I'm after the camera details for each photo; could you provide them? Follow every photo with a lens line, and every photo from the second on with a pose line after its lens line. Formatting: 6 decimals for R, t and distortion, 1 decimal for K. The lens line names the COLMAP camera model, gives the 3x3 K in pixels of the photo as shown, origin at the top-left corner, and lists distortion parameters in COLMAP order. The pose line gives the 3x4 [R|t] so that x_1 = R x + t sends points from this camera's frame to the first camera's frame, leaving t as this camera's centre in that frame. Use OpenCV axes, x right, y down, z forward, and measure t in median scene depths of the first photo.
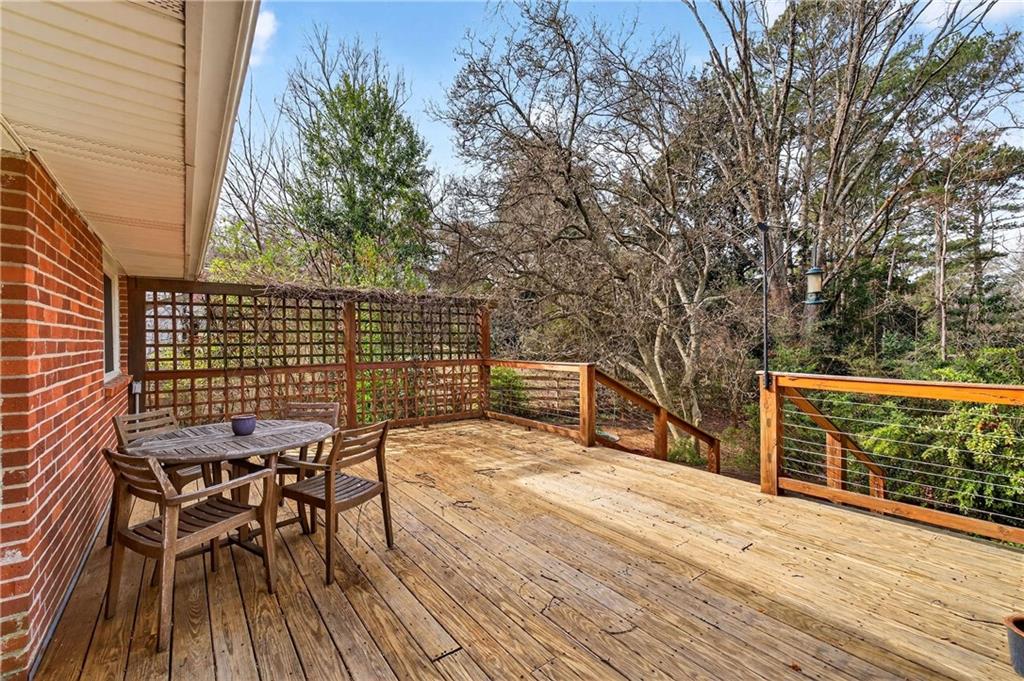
lens RADIAL K [[442.2, 0, 513.1], [0, 442.2, 341.1], [0, 0, 1]] dist [0.001282, -0.001047]
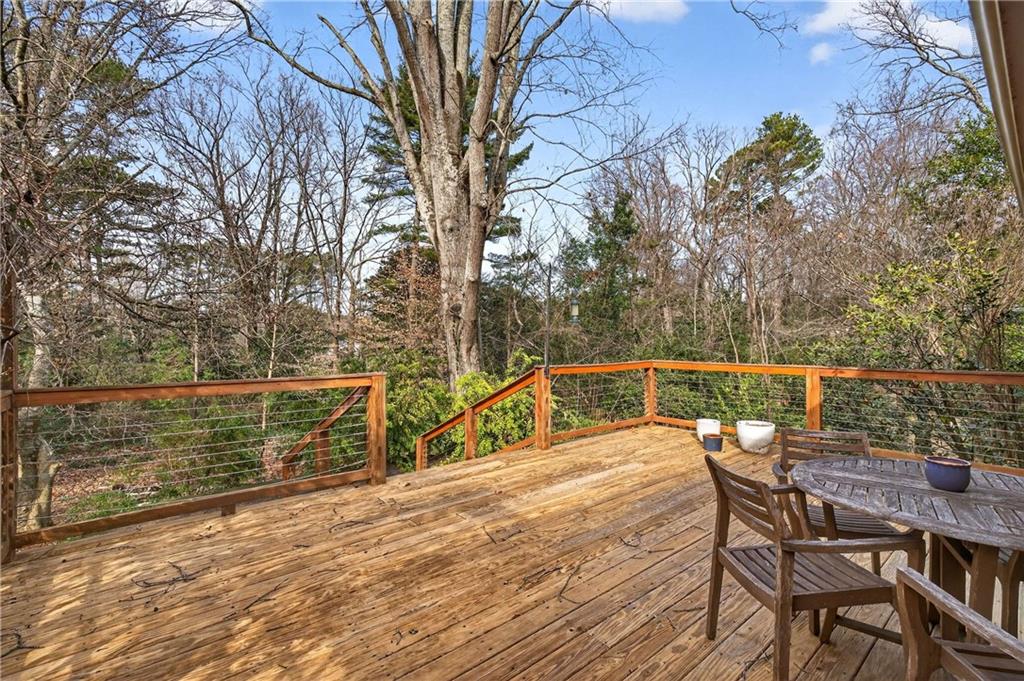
lens RADIAL K [[442.2, 0, 512.5], [0, 442.2, 342.3], [0, 0, 1]] dist [0.001282, -0.001047]
pose [[-0.039268, 0.000075, 0.999229, -0.694776], [0.001731, 0.999999, -0.000007, -0.004225], [-0.999227, 0.001729, -0.039268, 0.932930]]
